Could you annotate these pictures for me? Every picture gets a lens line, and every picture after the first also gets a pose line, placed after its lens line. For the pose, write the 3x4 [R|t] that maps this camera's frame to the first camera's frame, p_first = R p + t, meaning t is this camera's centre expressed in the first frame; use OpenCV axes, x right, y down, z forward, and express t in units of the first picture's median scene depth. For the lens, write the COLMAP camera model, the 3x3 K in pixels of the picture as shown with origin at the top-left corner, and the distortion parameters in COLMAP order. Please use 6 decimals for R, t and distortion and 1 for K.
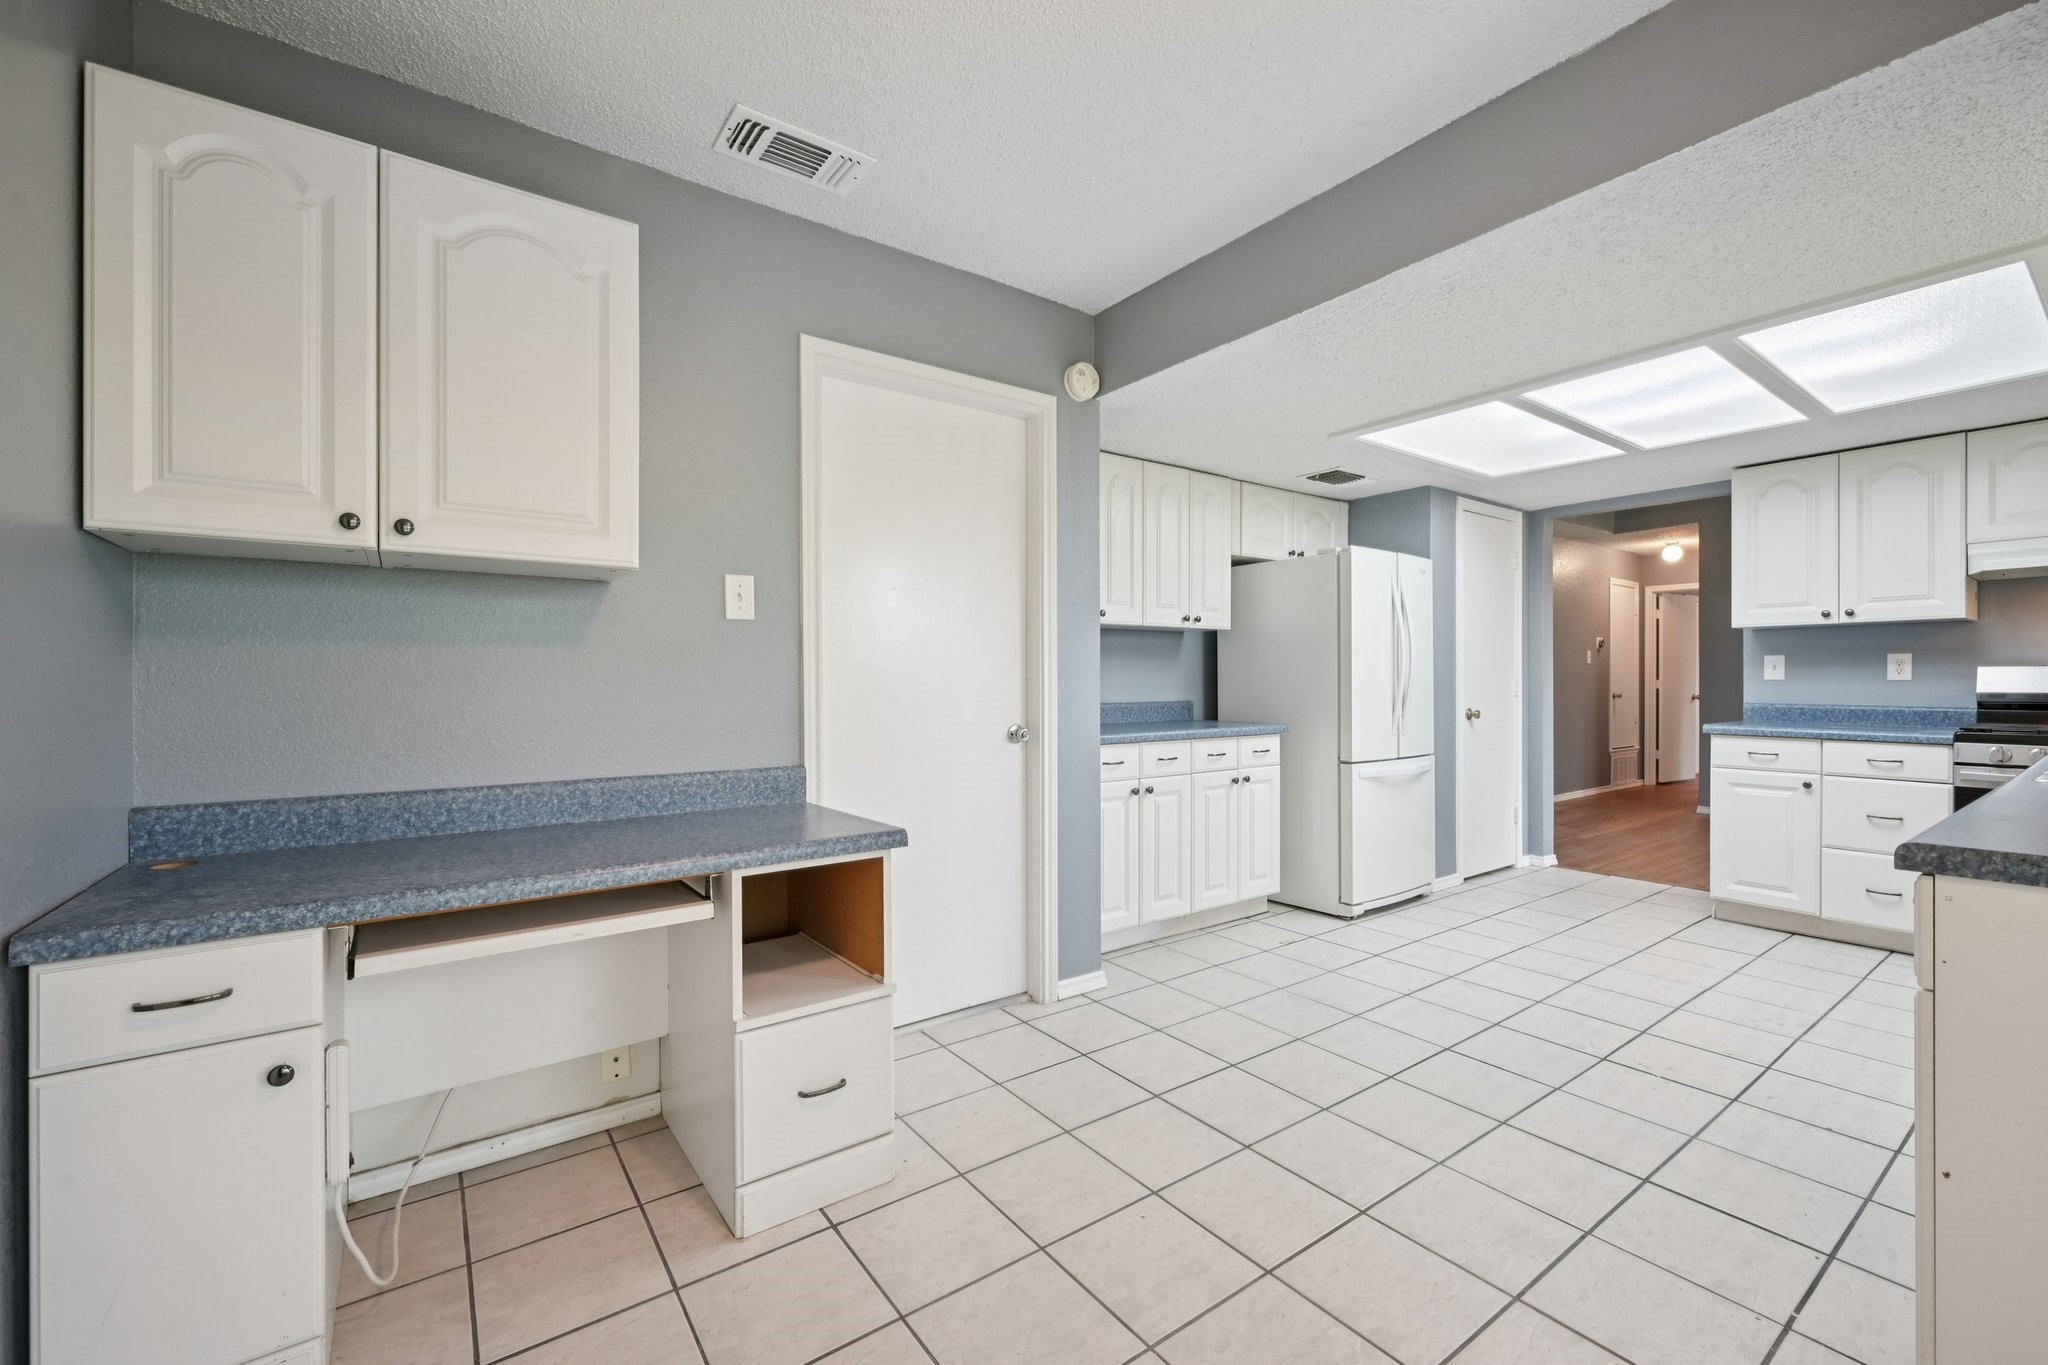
lens RADIAL K [[862.9, 0, 1025.3], [0, 862.9, 670.8], [0, 0, 1]] dist [0.000148, 0.000473]
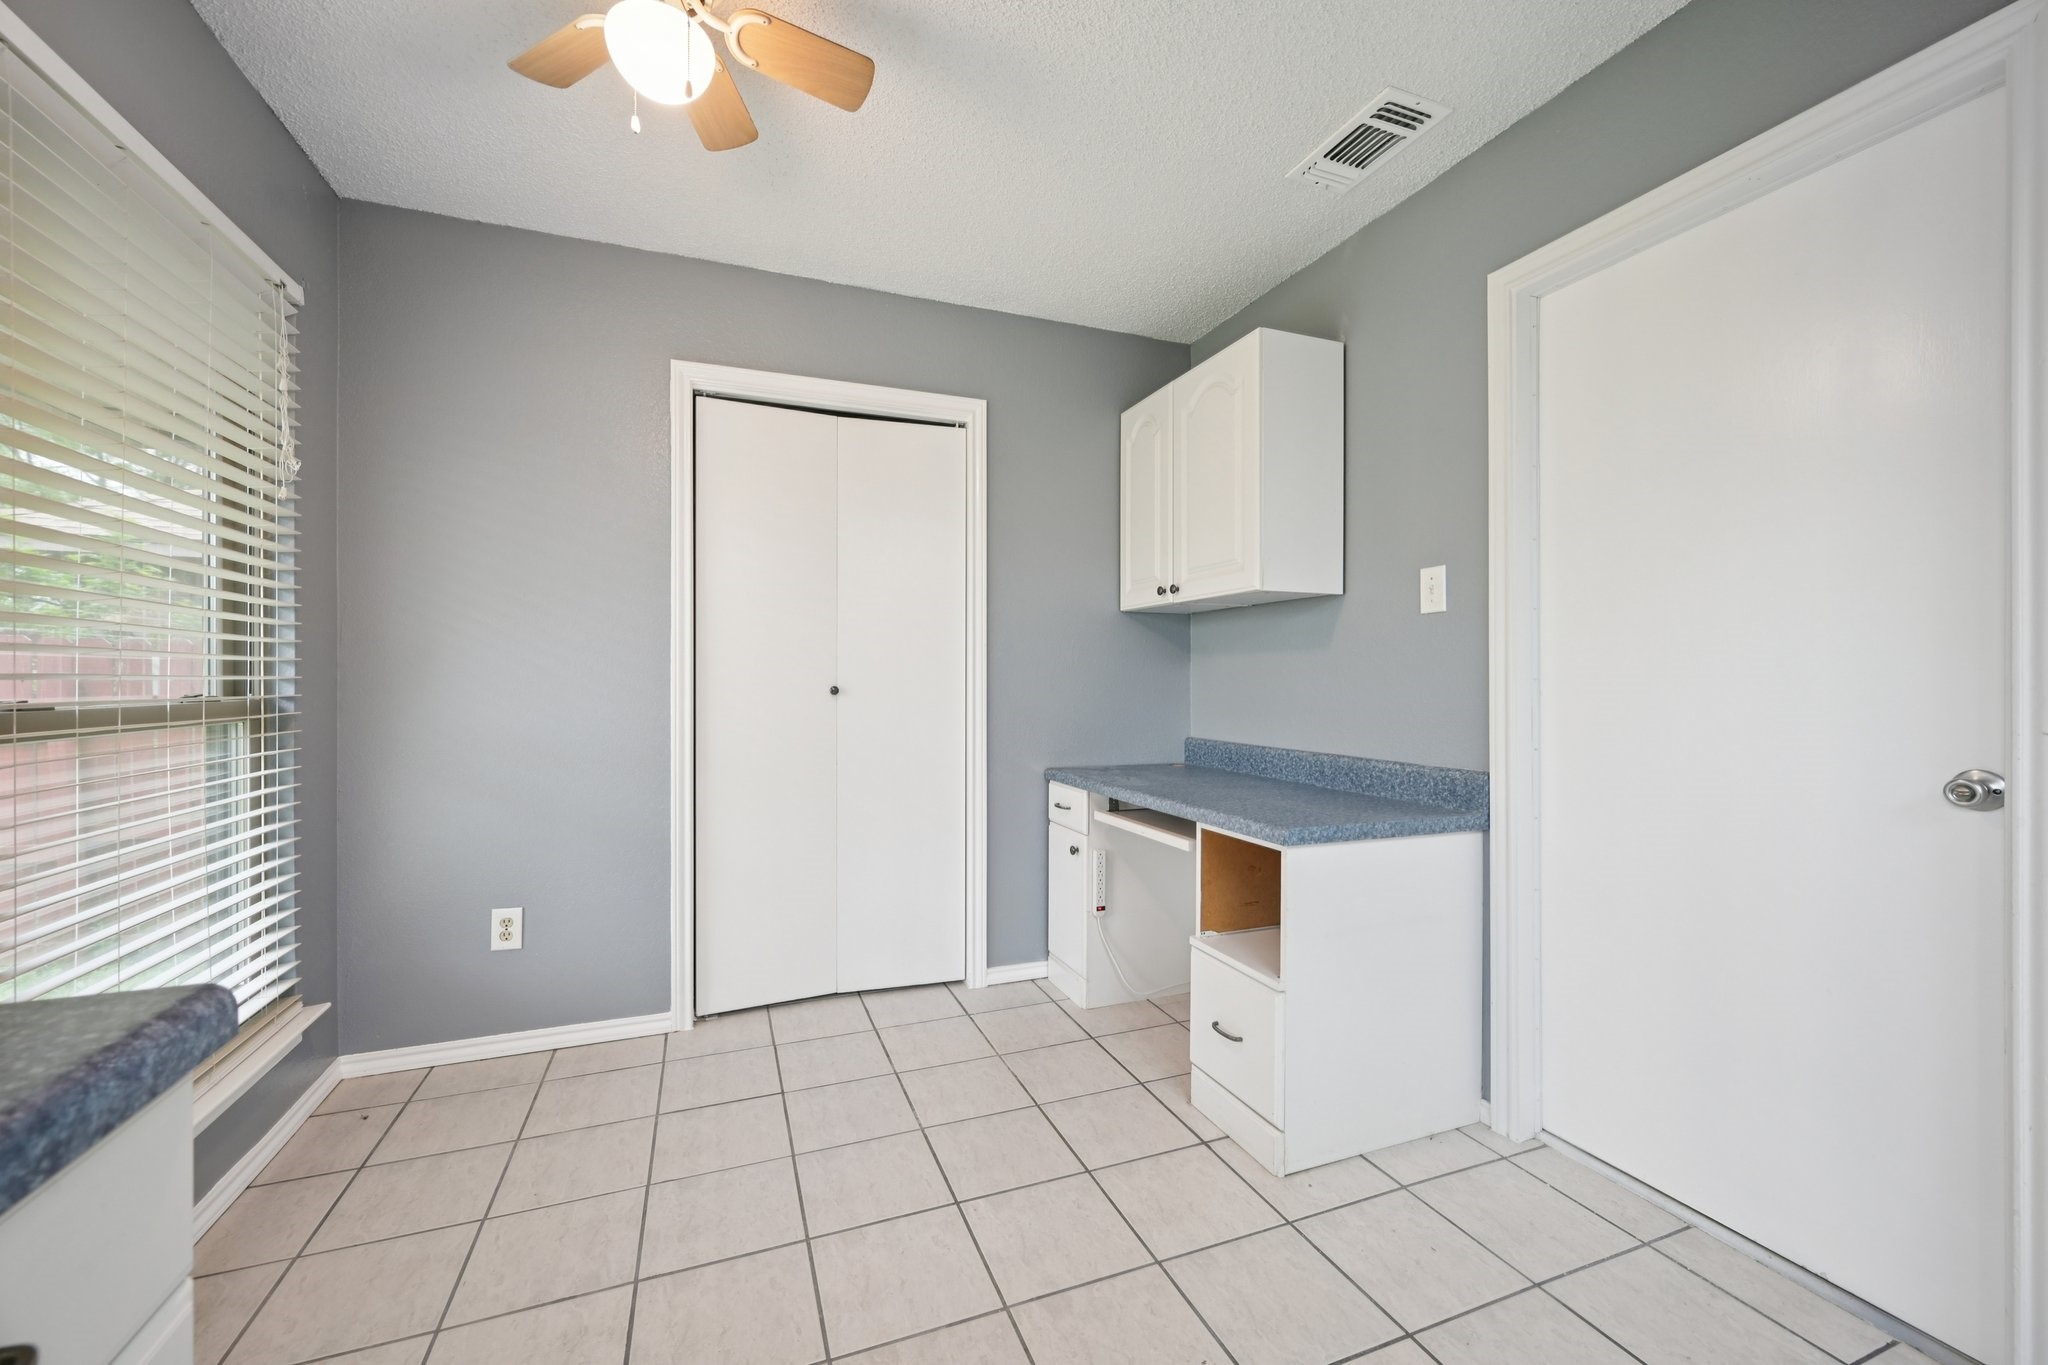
lens RADIAL K [[814.6, 0, 1038.9], [0, 814.6, 680.5], [0, 0, 1]] dist [0.001568, -0.000353]
pose [[-0.252883, 0.003281, -0.967491, 0.819102], [0.010206, 0.999948, 0.000724, 0.014613], [0.967443, -0.009691, -0.252904, 0.973220]]
